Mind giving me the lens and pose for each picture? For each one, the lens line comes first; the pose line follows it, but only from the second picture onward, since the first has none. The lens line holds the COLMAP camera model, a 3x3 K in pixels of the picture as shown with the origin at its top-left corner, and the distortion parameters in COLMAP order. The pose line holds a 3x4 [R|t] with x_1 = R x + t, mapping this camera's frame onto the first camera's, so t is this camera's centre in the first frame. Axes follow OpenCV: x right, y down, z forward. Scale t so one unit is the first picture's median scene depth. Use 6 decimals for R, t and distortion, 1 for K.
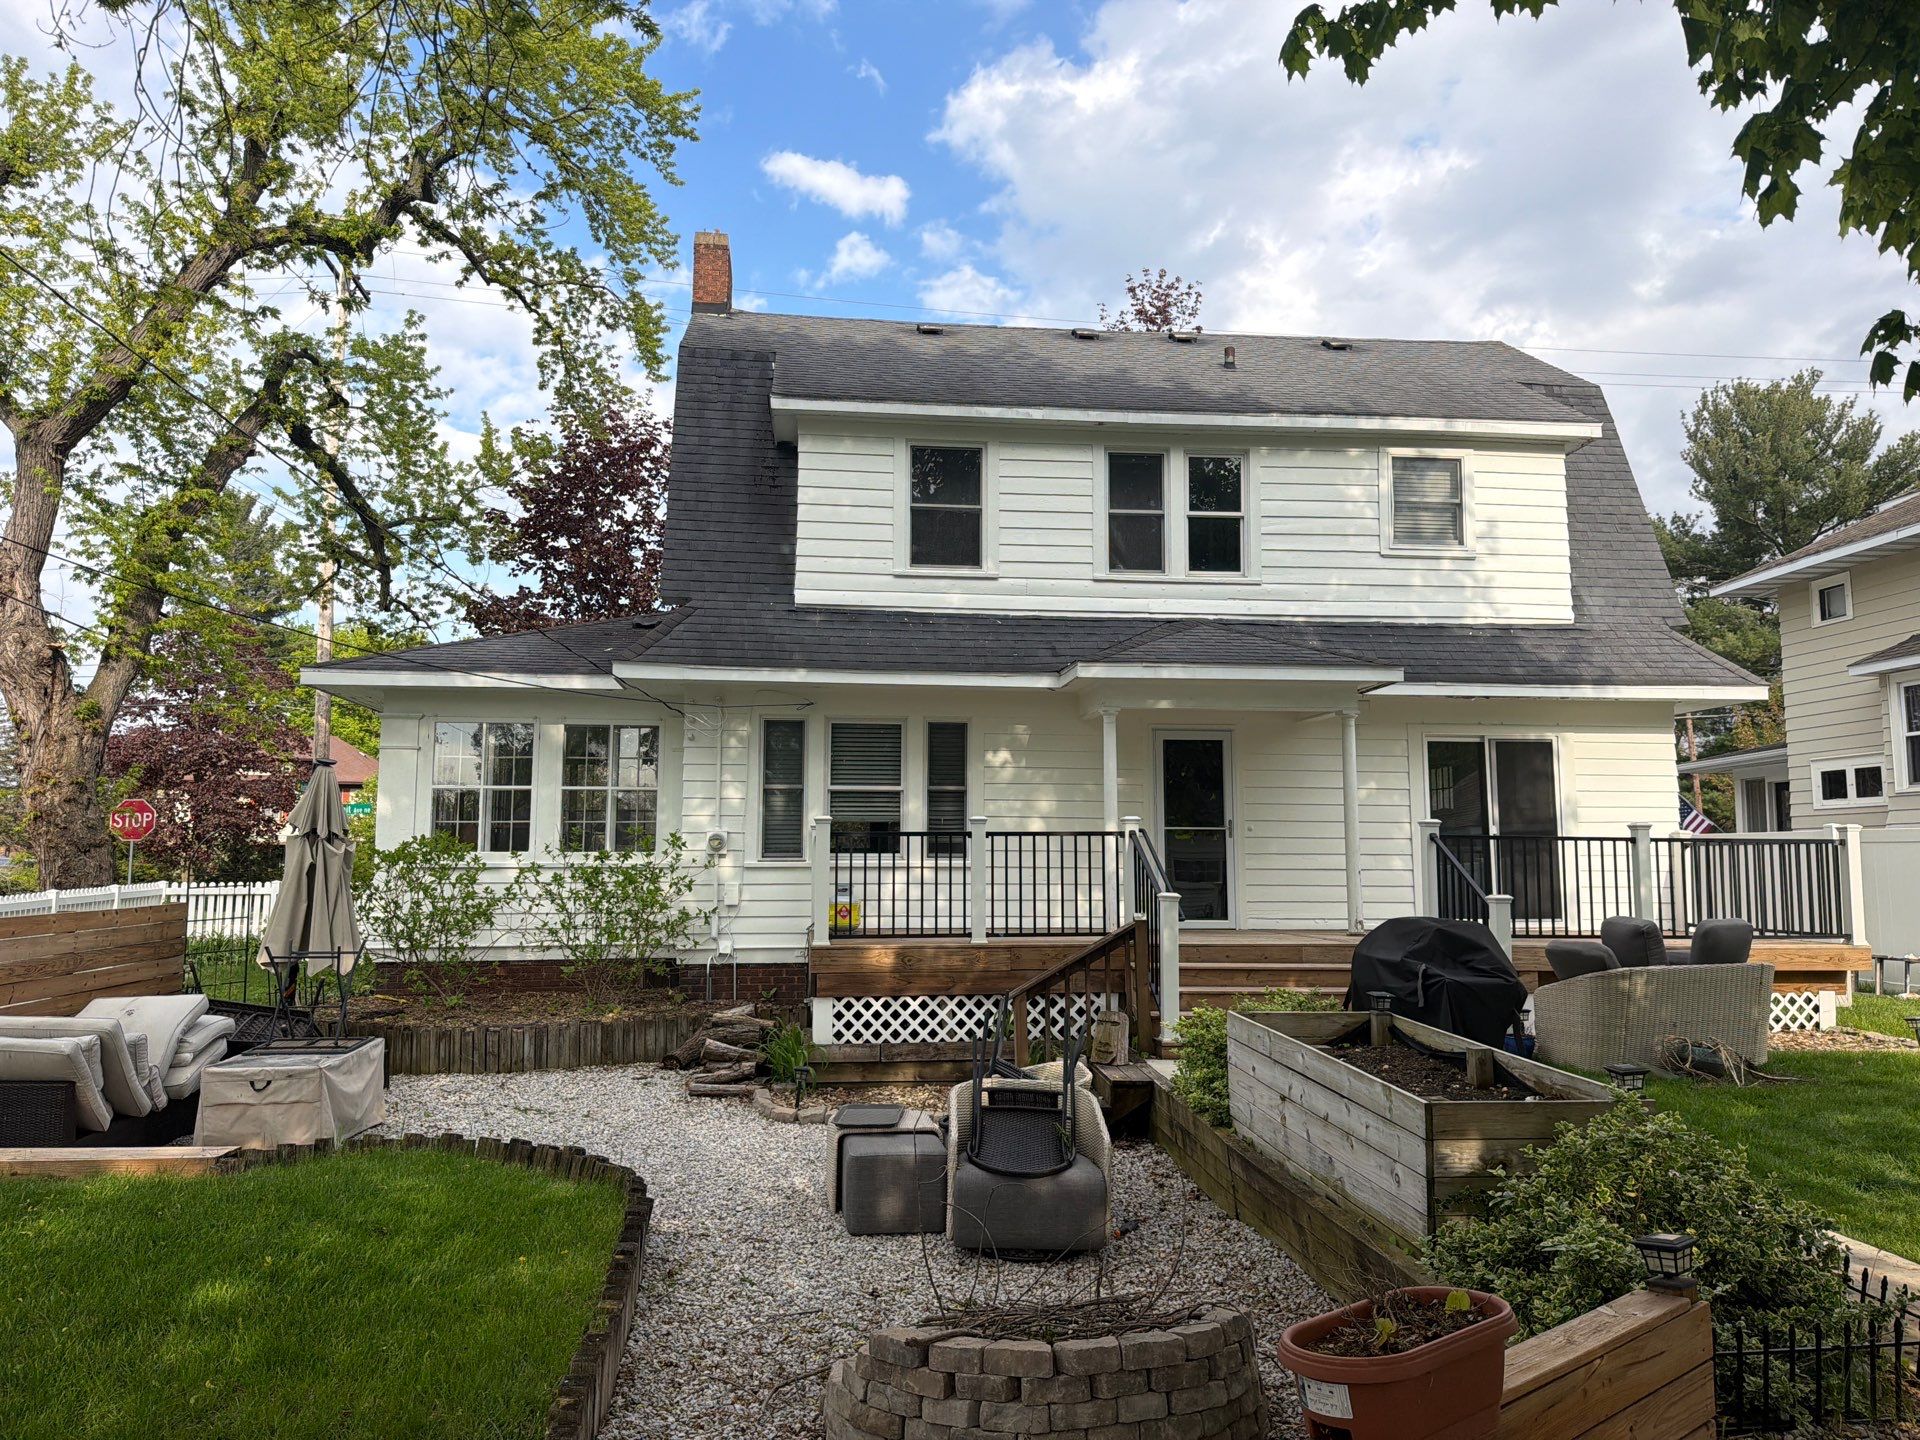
lens RADIAL K [[1319.1, 0, 955.2], [0, 1319.1, 721.9], [0, 0, 1]] dist [0.154307, -0.241705]
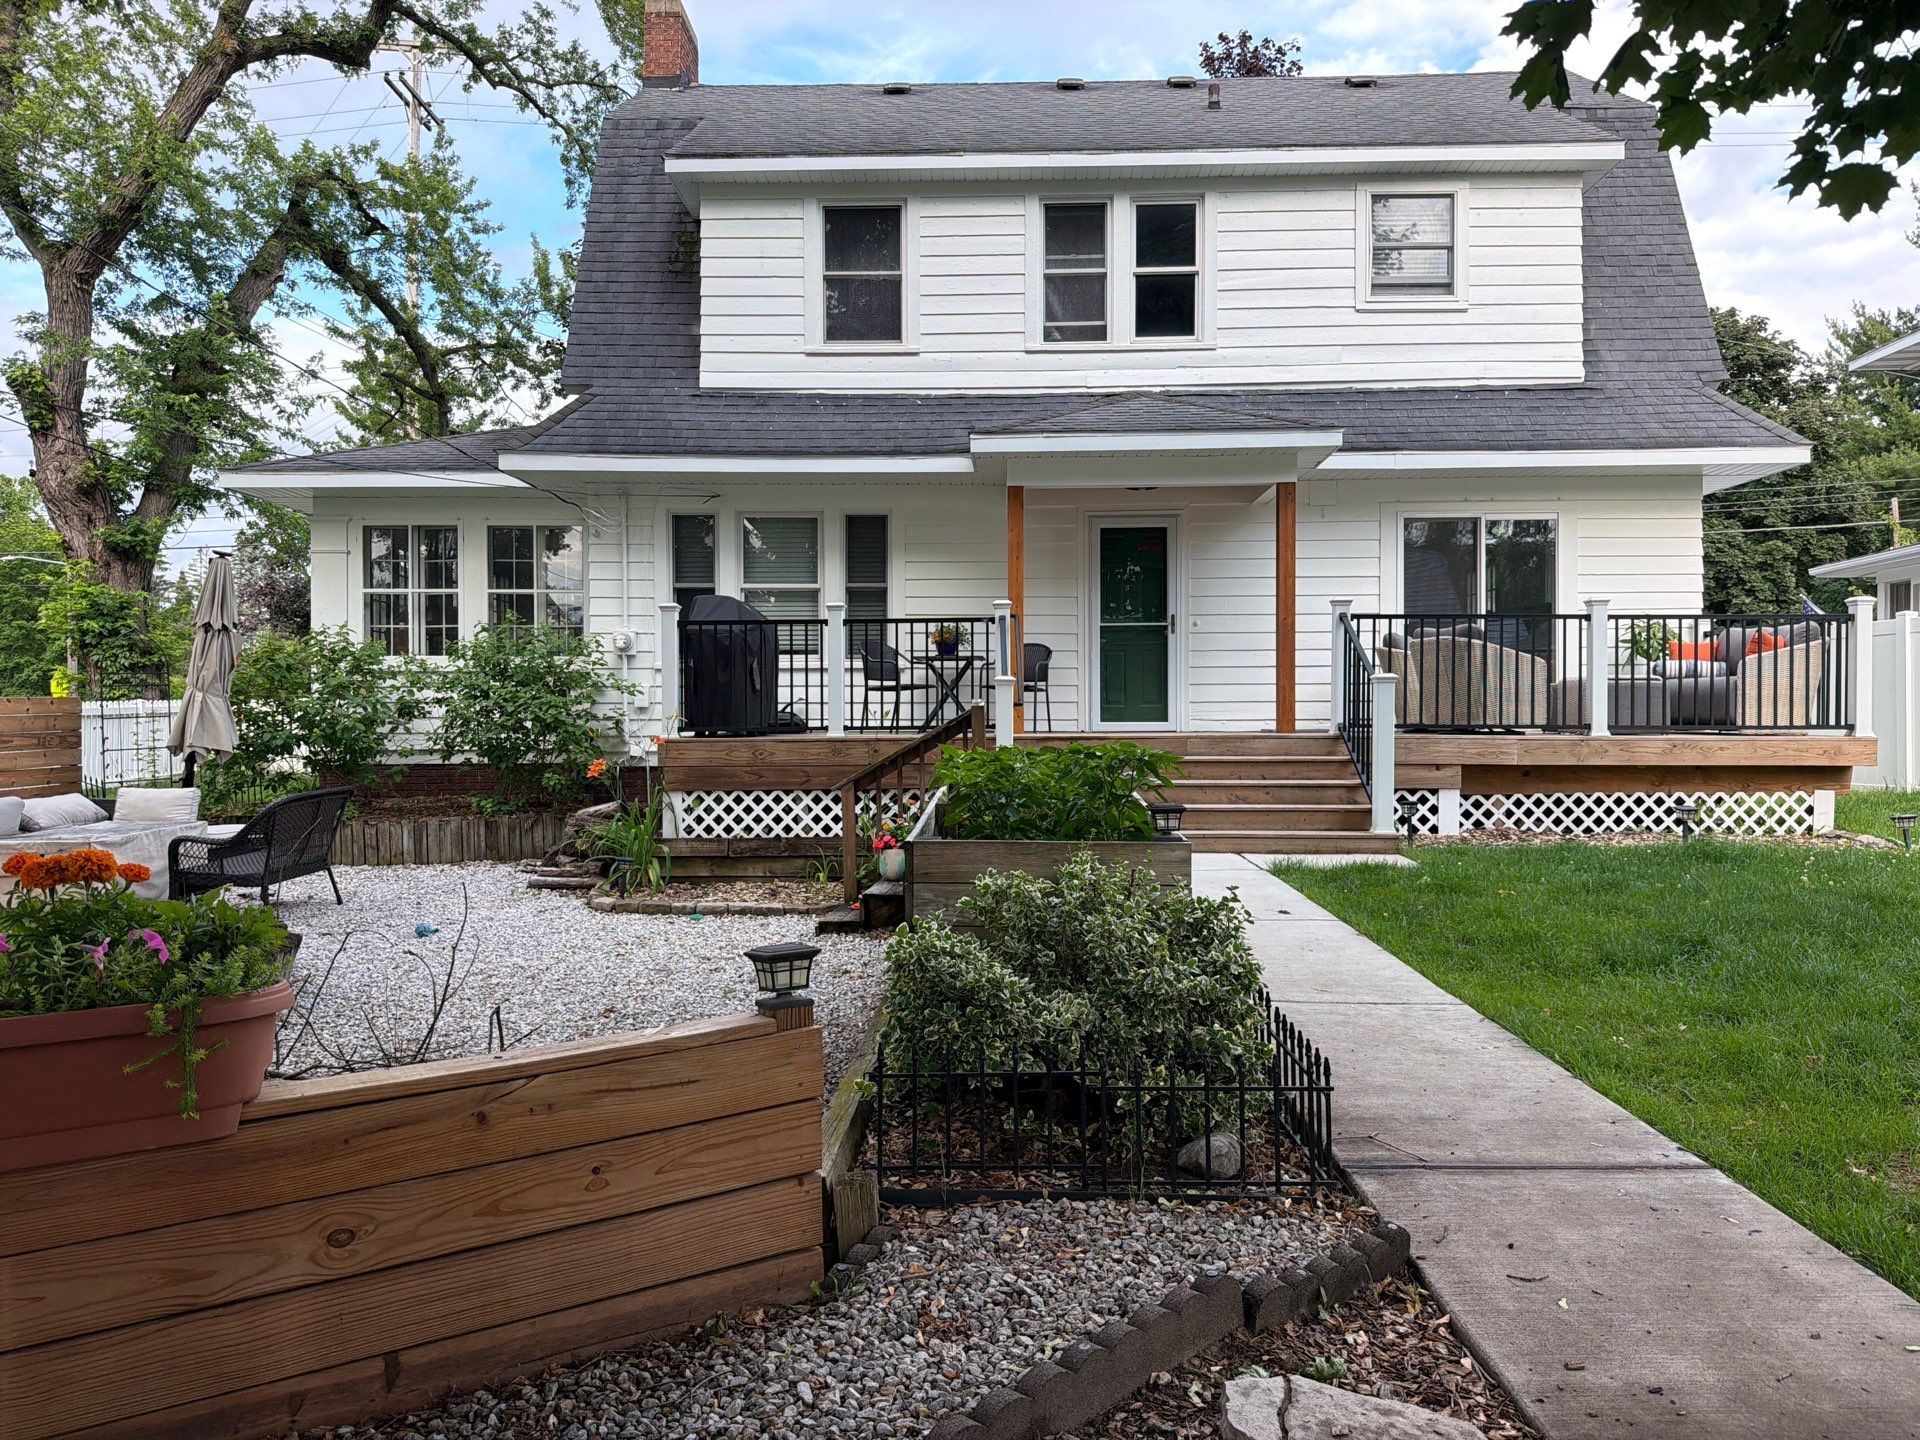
lens RADIAL K [[1319.1, 0, 955.2], [0, 1319.1, 721.9], [0, 0, 1]] dist [0.154307, -0.241705]
pose [[0.990850, -0.003414, -0.134921, 0.180653], [0.018289, 0.993856, 0.109162, 0.044308], [0.133719, -0.110631, 0.984825, 0.069925]]
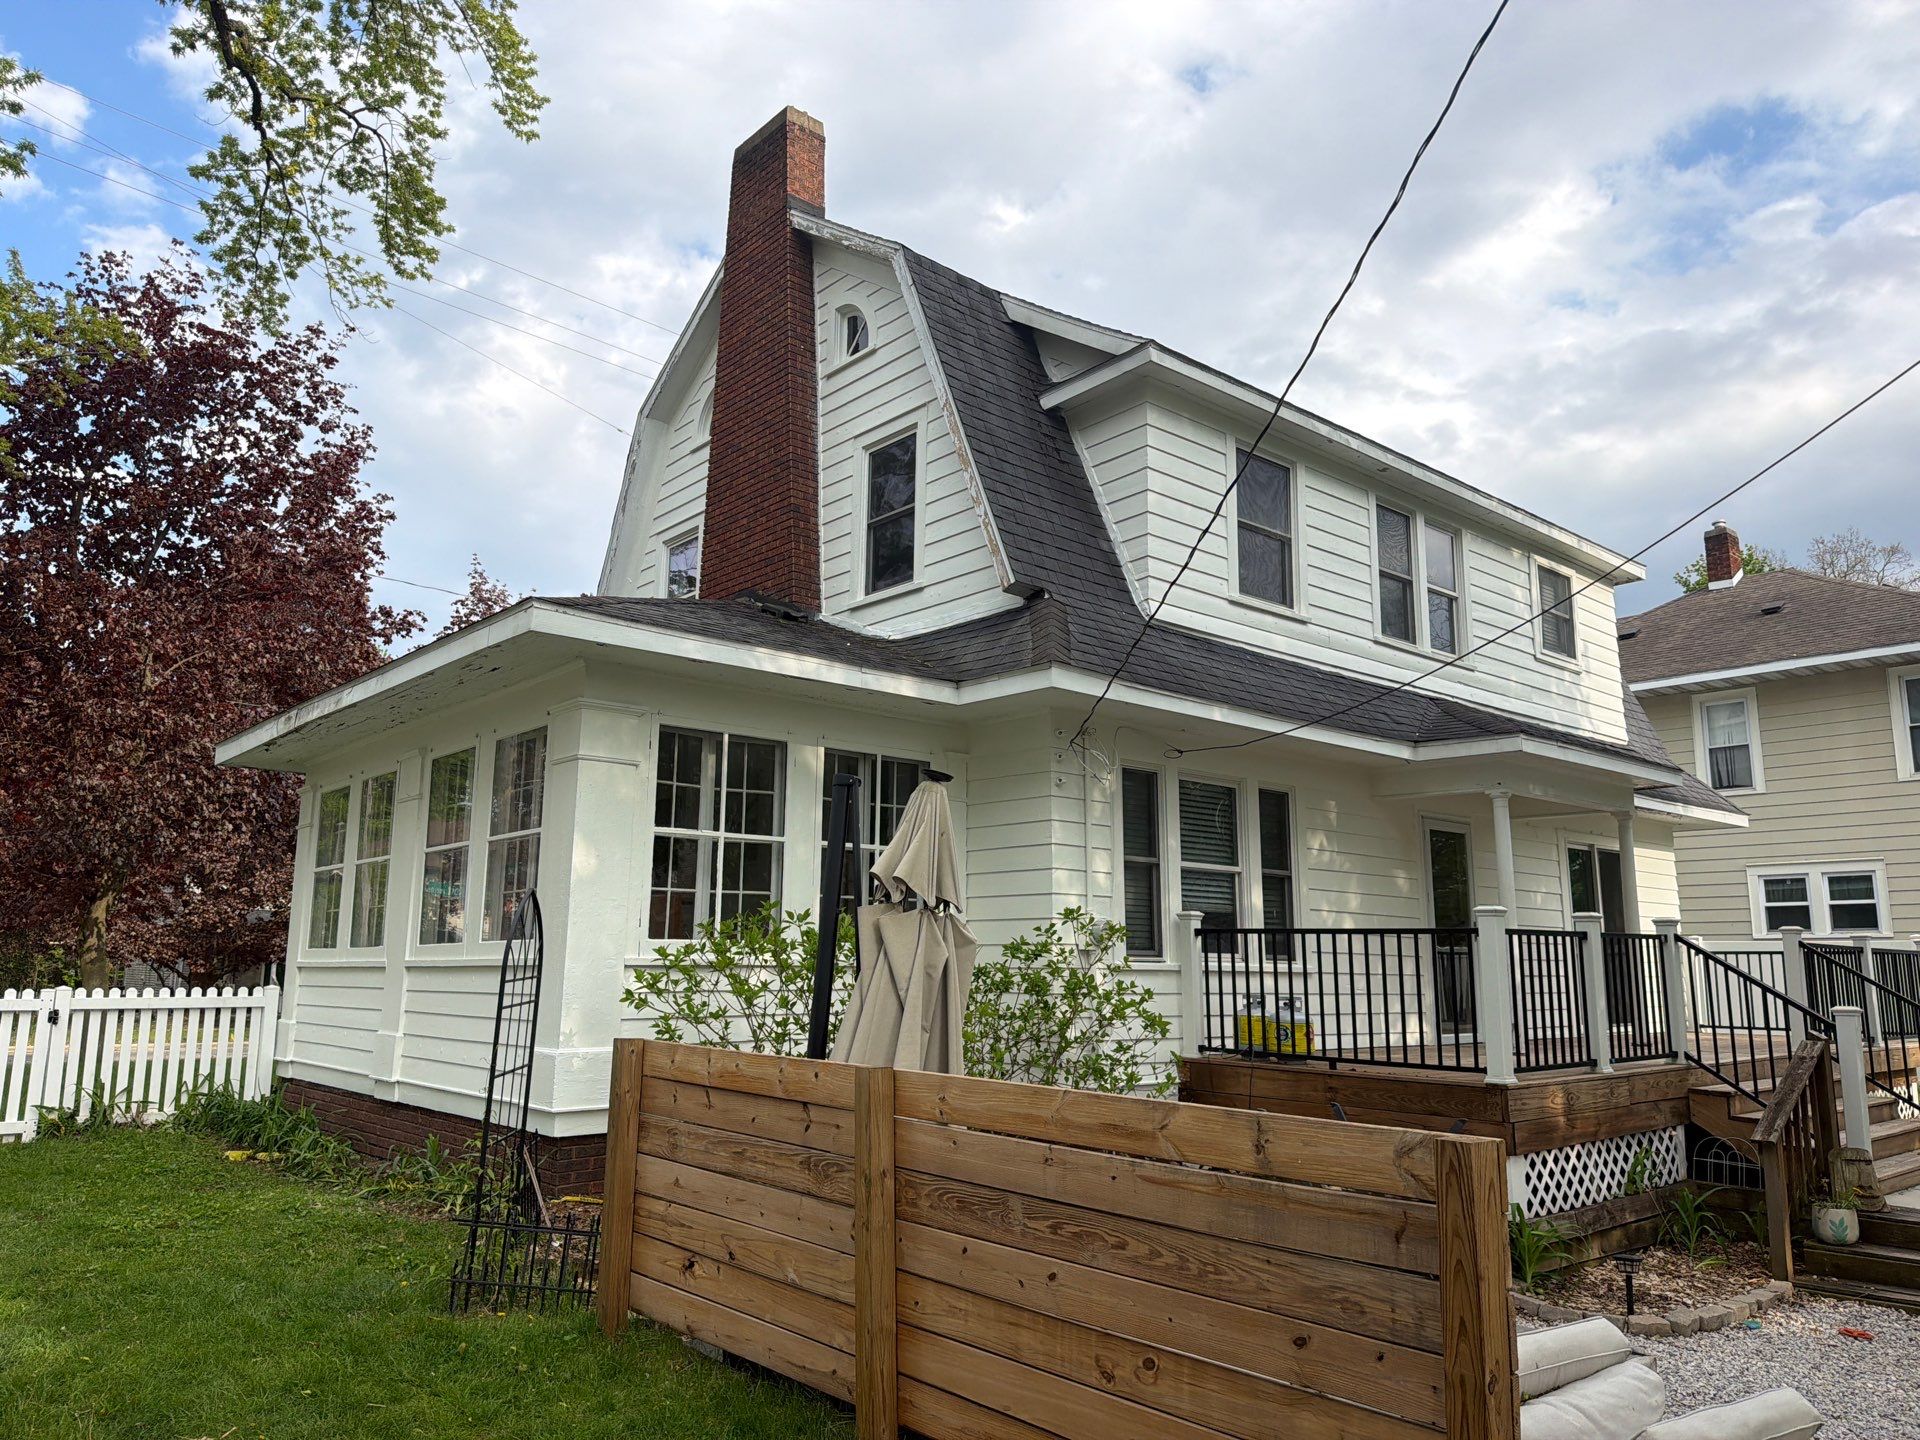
lens RADIAL K [[1394.2, 0, 960.0], [0, 1394.2, 720.0], [0, 0, 1]] dist [0.020186, -0.004096]
pose [[0.807951, 0.108109, 0.579248, -0.653719], [-0.066590, 0.993480, -0.092537, 0.048741], [-0.585475, 0.036193, 0.809882, 0.417786]]
